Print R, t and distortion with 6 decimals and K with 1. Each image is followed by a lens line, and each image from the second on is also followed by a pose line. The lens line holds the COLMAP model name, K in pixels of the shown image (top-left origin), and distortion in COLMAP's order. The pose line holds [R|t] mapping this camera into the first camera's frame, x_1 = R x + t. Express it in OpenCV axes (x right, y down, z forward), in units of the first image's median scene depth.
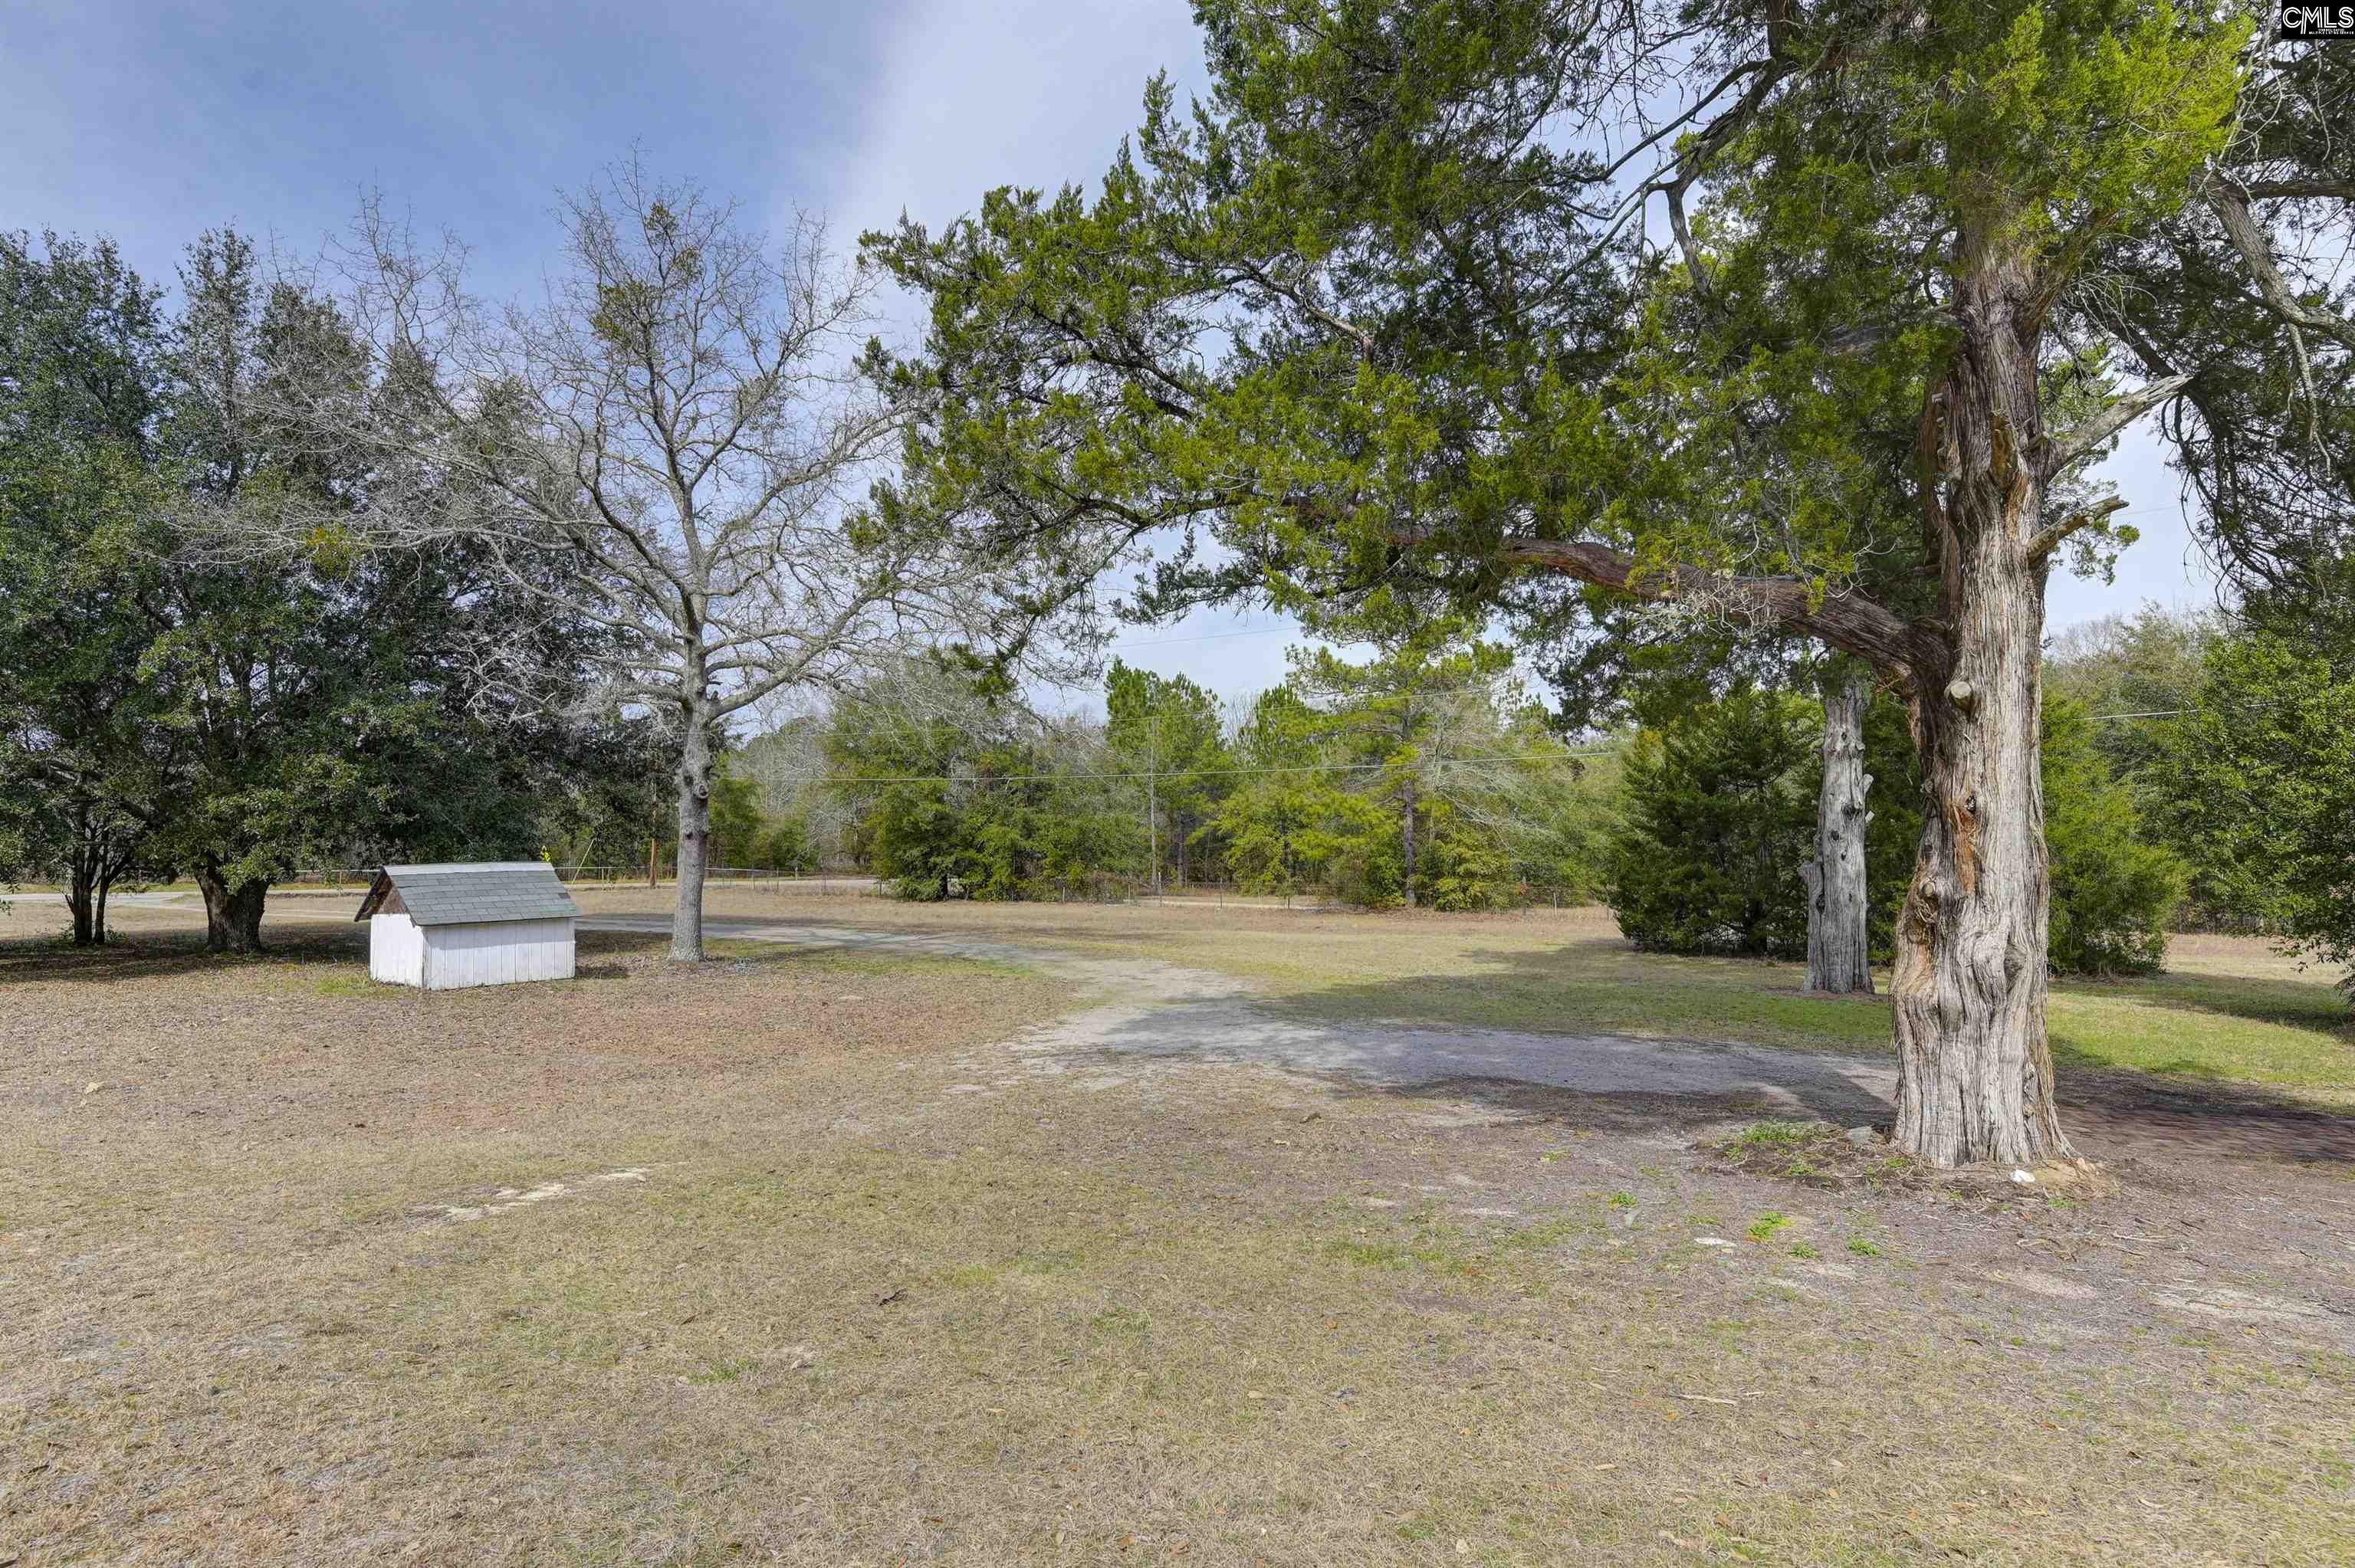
lens RADIAL K [[1360.3, 0, 1164.4], [0, 1360.3, 793.6], [0, 0, 1]] dist [0.020314, -0.002290]
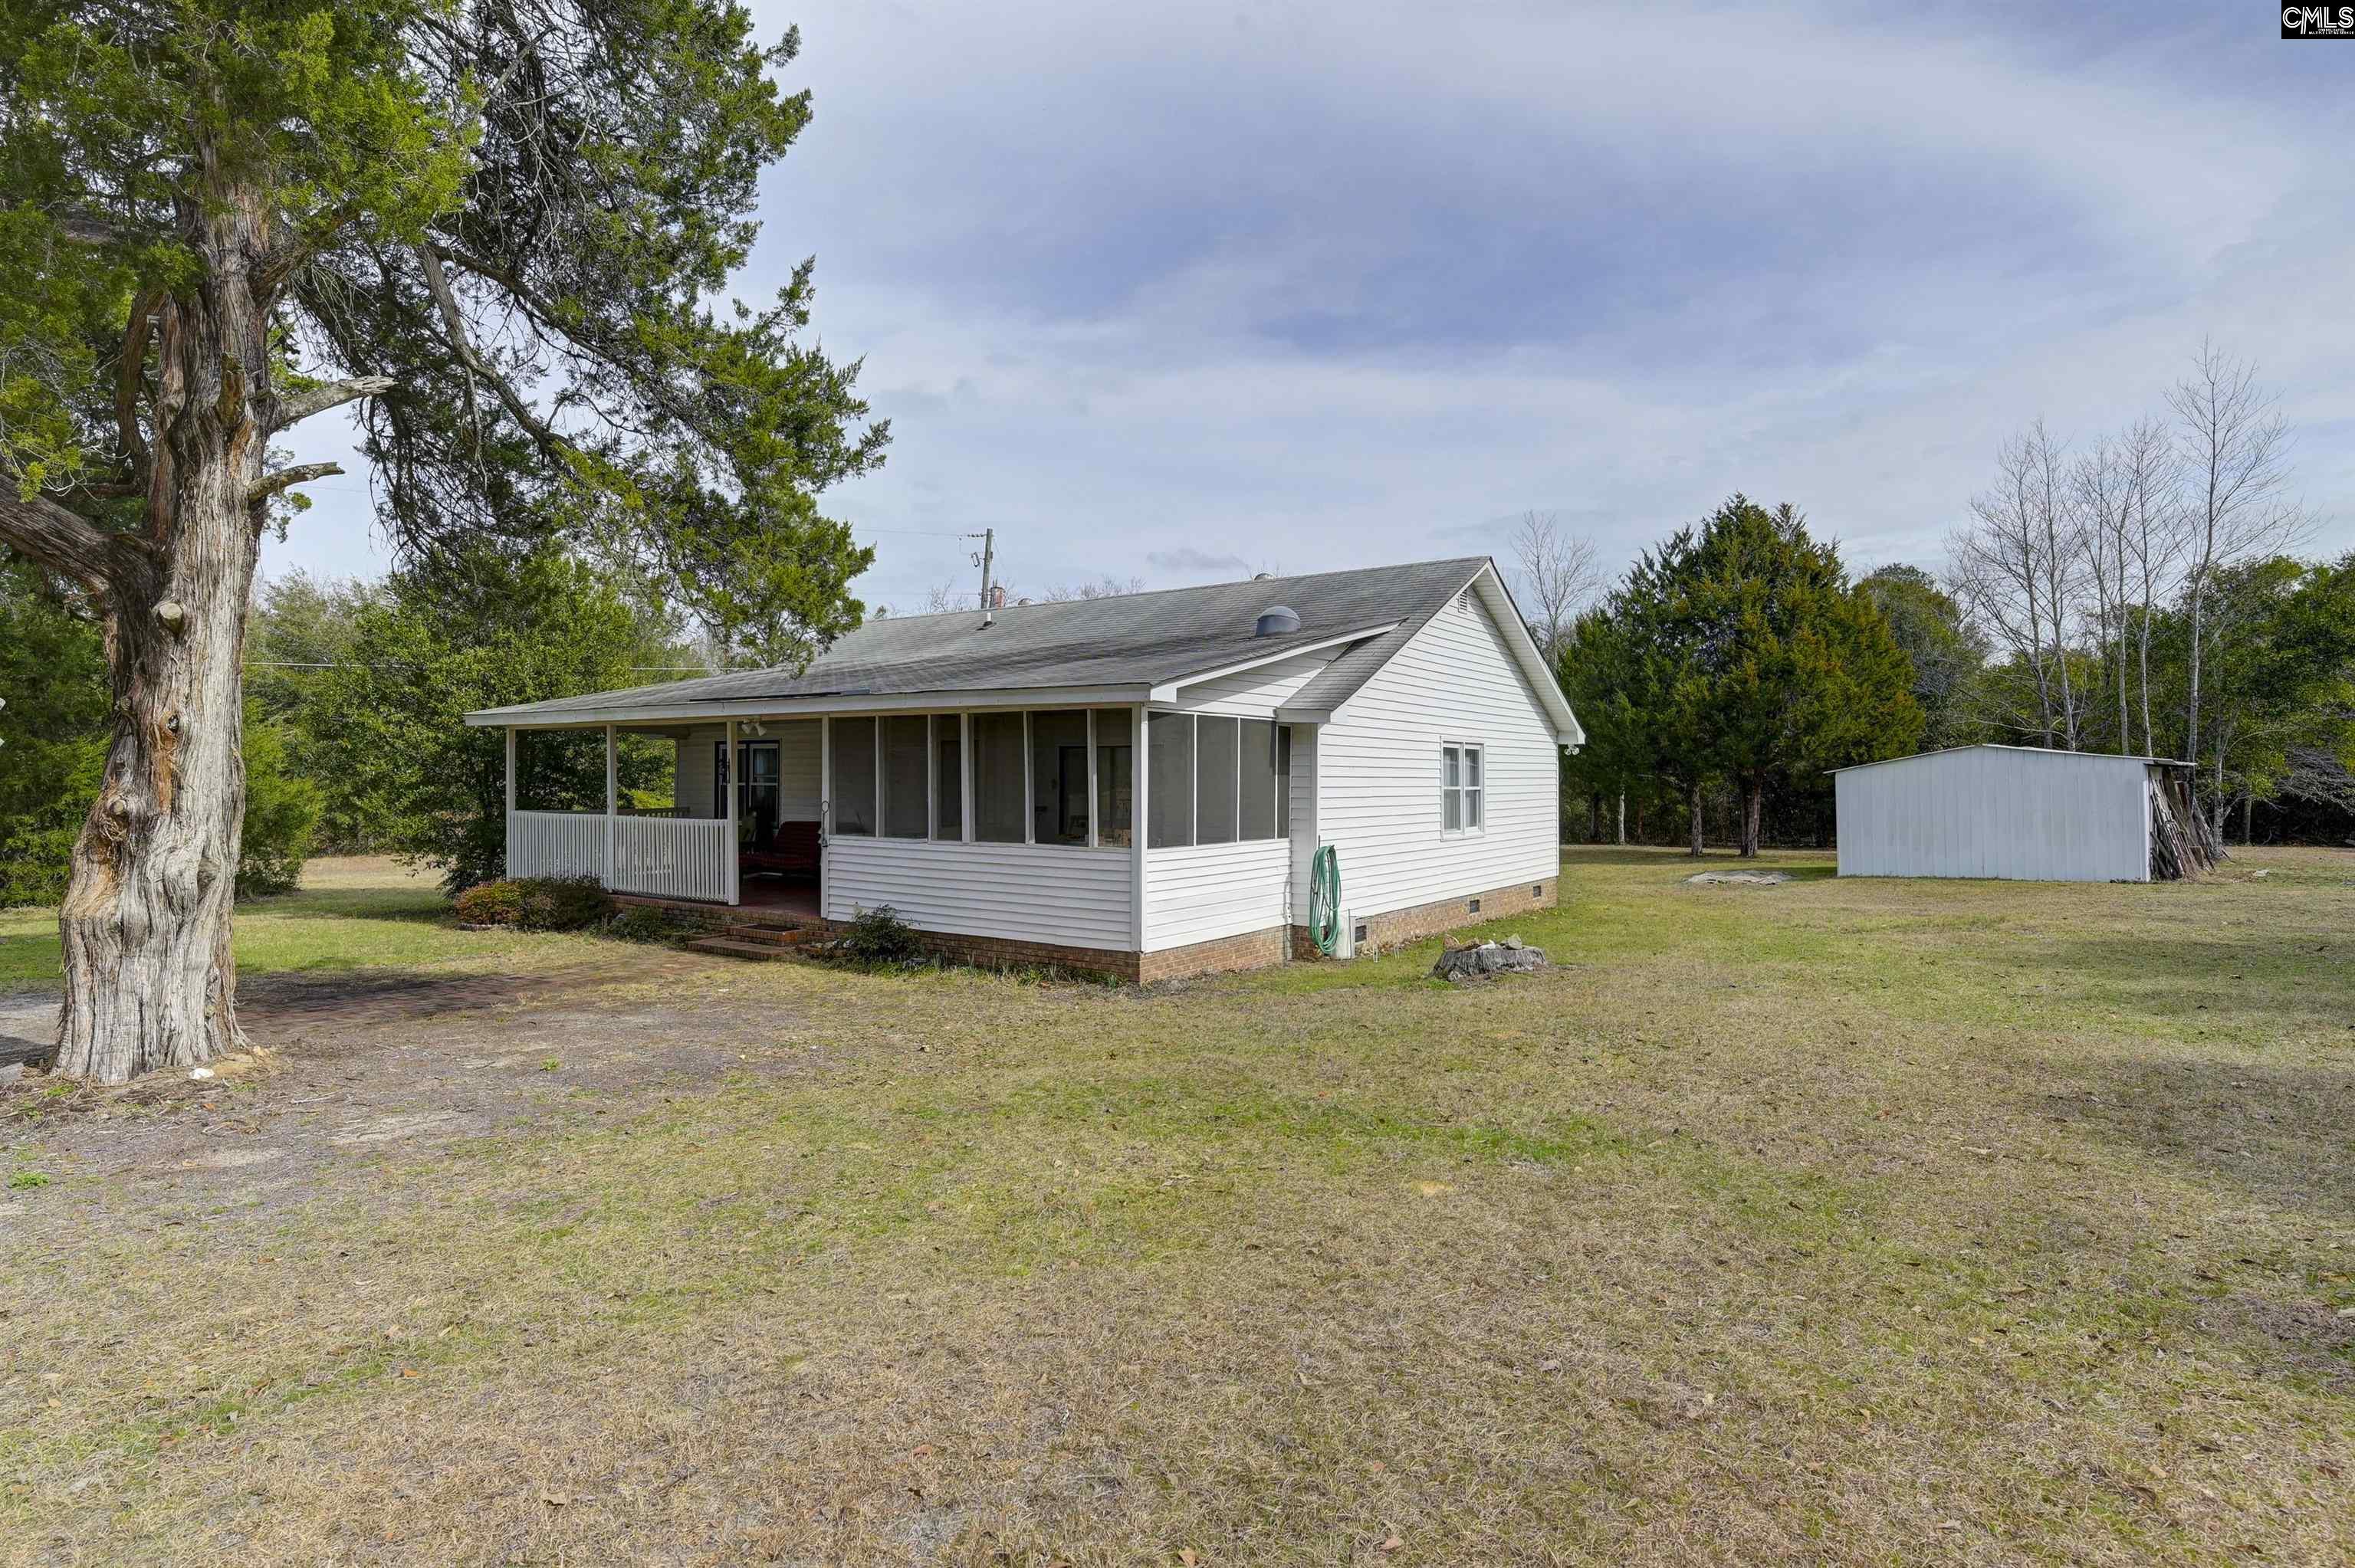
lens RADIAL K [[1216.1, 0, 1171.9], [0, 1216.1, 796.0], [0, 0, 1]] dist [-0.005966, -0.001479]
pose [[0.298383, 0.007389, 0.954418, -0.059242], [-0.048534, 0.998794, 0.007441, 0.018881], [-0.953212, -0.048541, 0.298381, 0.002380]]
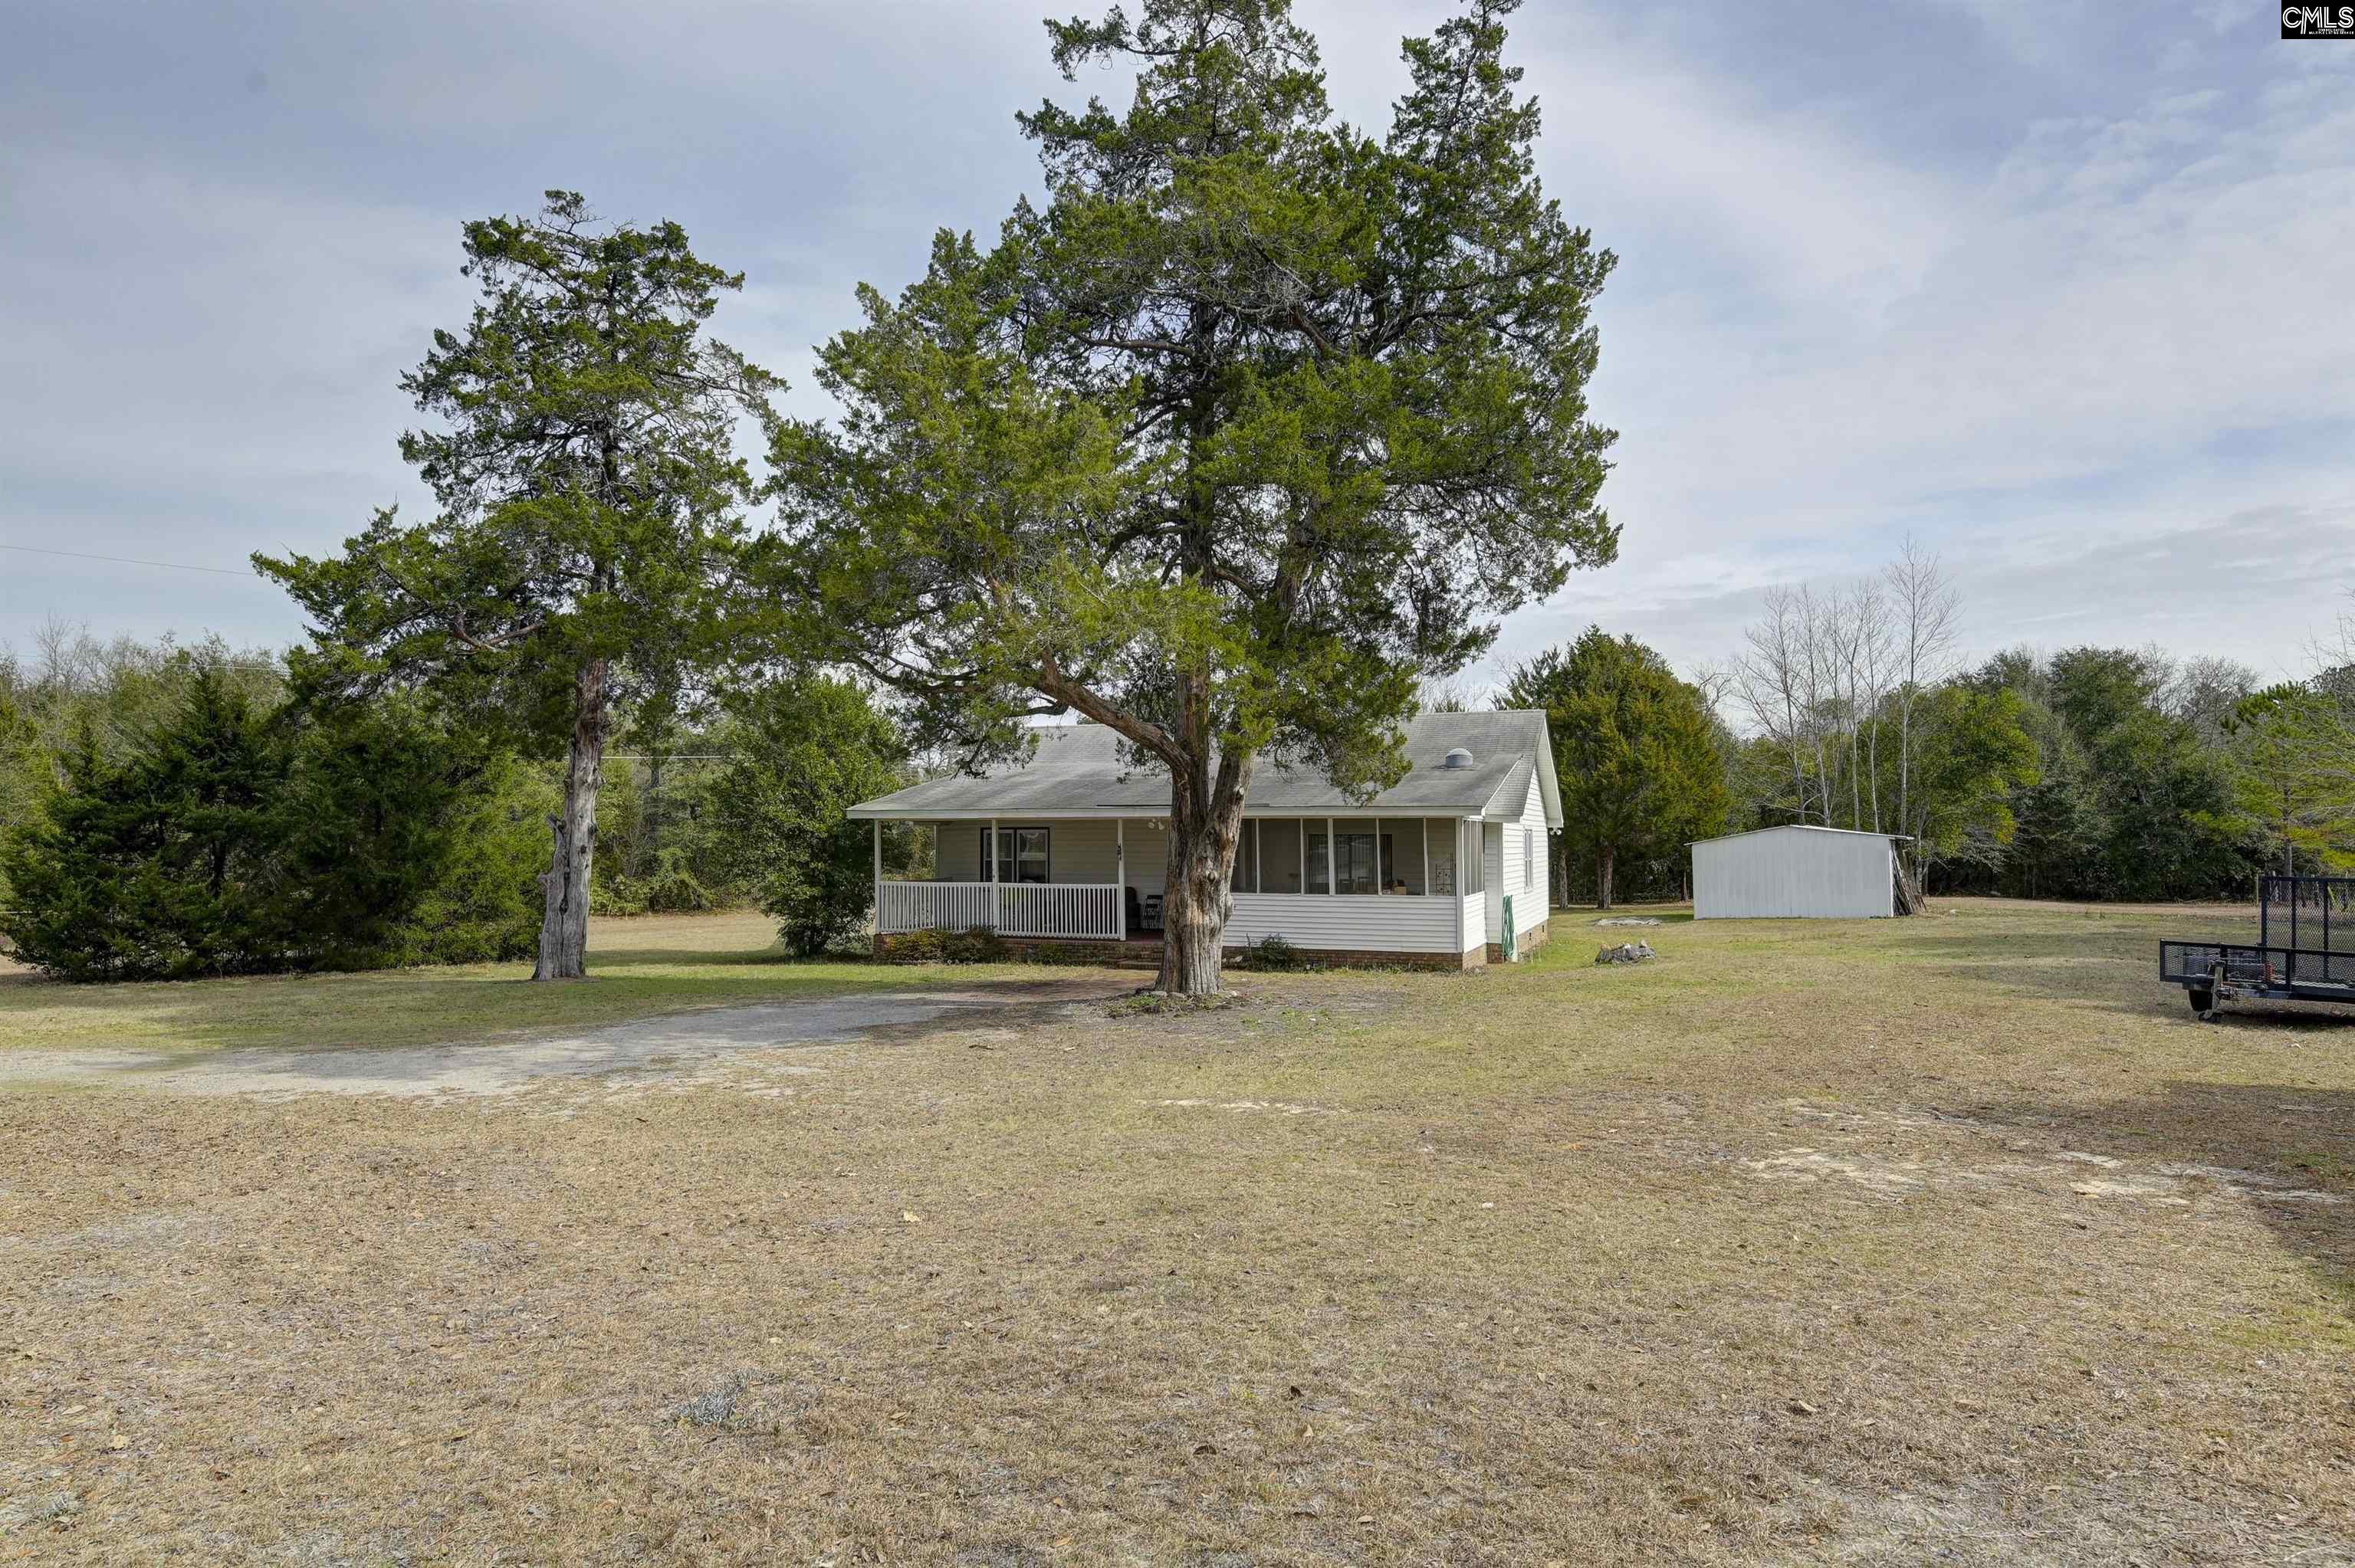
lens RADIAL K [[1360.3, 0, 1226.0], [0, 1360.3, 837.8], [0, 0, 1]] dist [0.020314, -0.002290]
pose [[0.038236, 0.025060, 0.998954, -1.780217], [-0.040297, 0.998911, -0.023516, 0.061604], [-0.998456, -0.039356, 0.039204, 0.930777]]
